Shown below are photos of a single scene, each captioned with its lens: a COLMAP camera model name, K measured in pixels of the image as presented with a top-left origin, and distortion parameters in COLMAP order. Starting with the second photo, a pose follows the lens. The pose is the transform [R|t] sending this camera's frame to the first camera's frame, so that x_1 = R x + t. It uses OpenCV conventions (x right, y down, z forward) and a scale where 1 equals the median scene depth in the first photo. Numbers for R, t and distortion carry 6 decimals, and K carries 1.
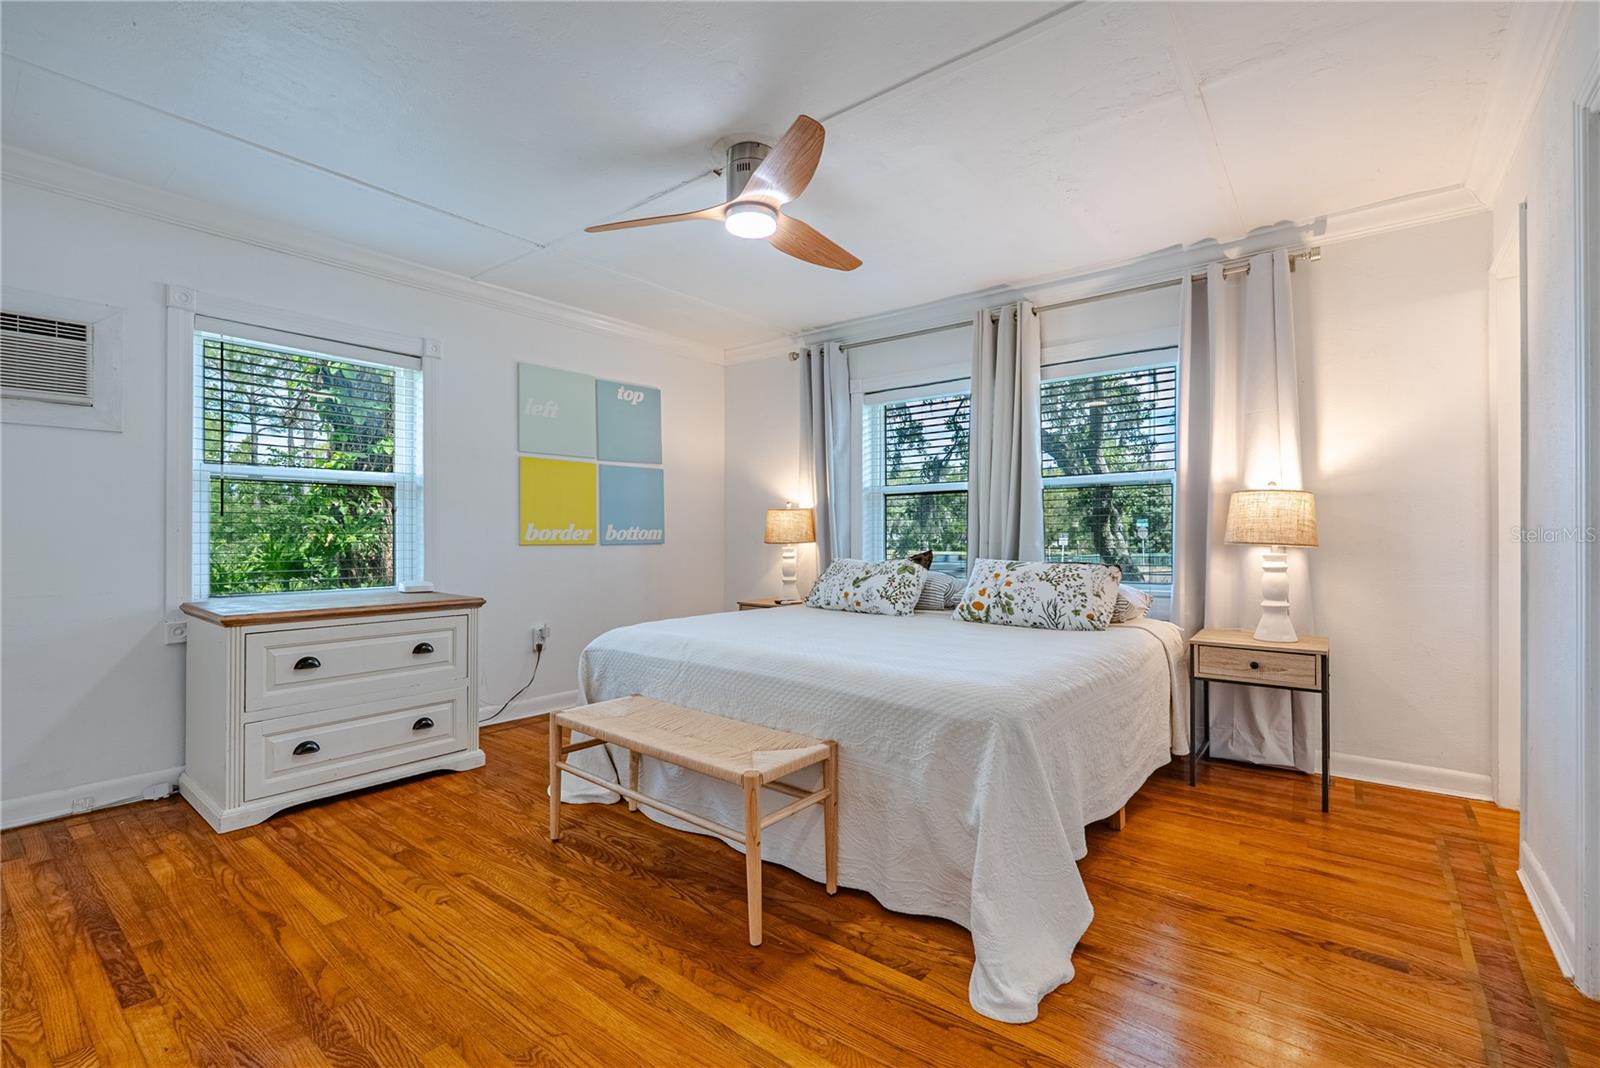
lens RADIAL K [[703.3, 0, 802.4], [0, 703.3, 534.0], [0, 0, 1]] dist [-0.003909, 0.000758]
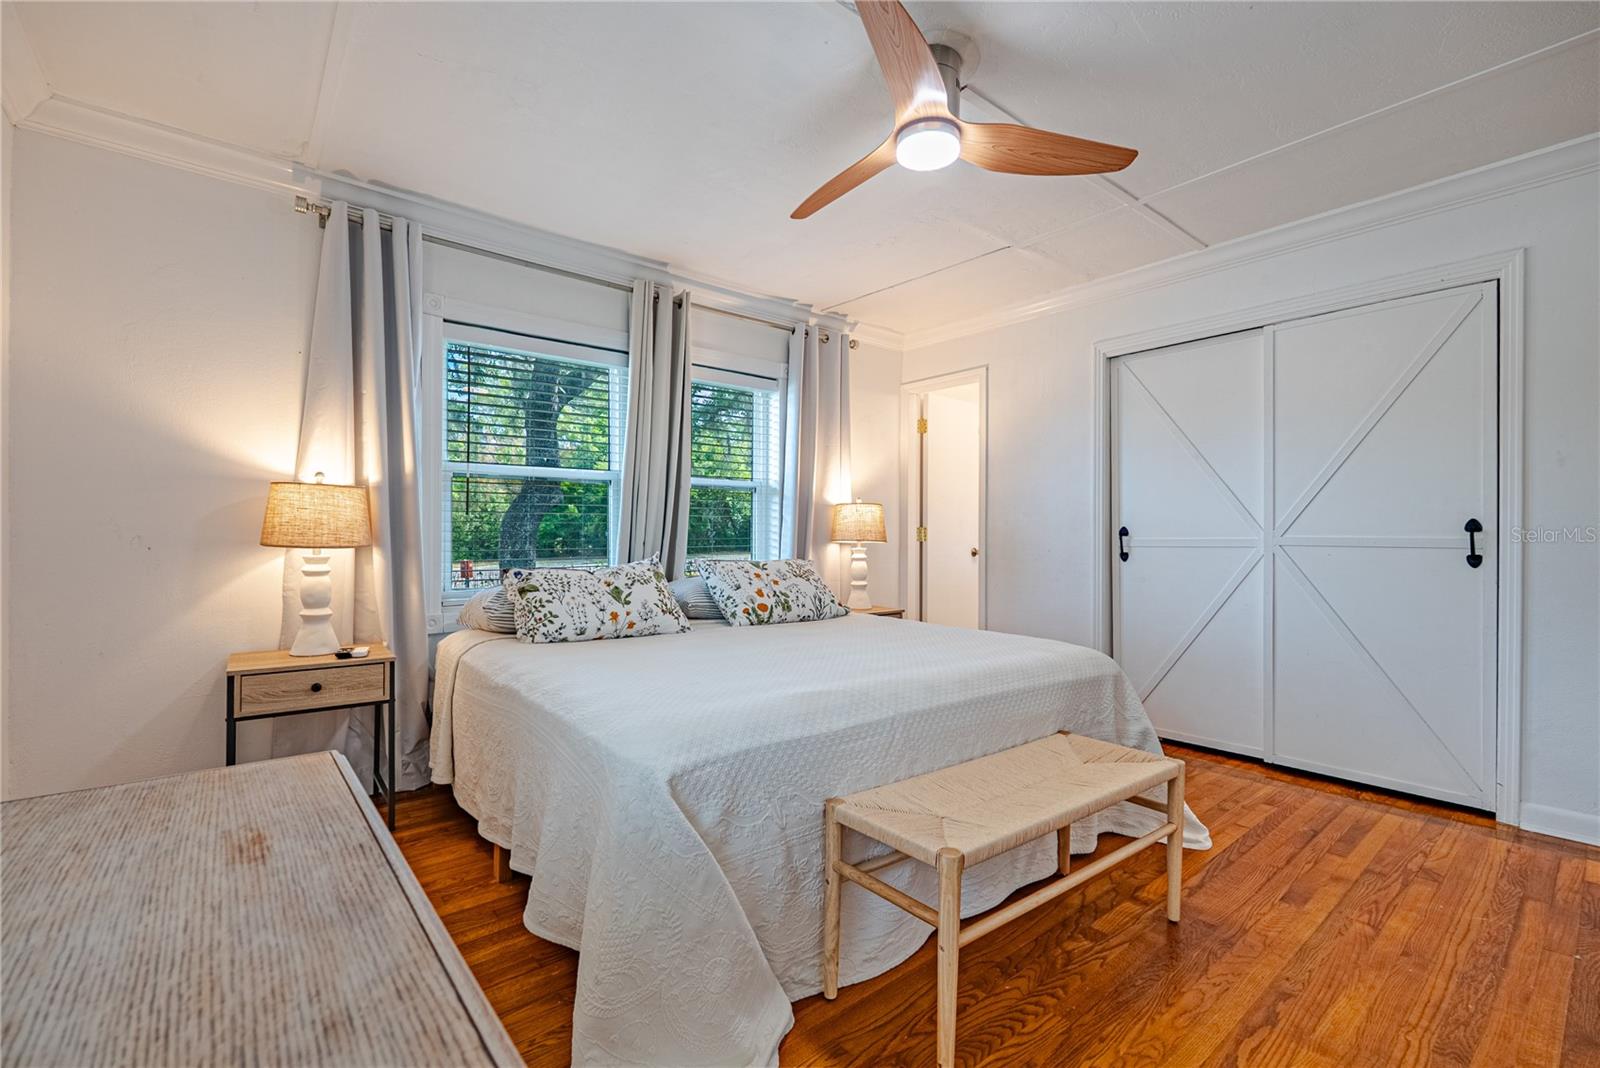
lens RADIAL K [[703.3, 0, 802.1], [0, 703.3, 536.0], [0, 0, 1]] dist [-0.003909, 0.000758]
pose [[0.207032, 0.005269, 0.978320, -0.657112], [-0.002097, 0.999986, -0.004942, 0.008693], [-0.978332, -0.001028, 0.207041, 0.719585]]
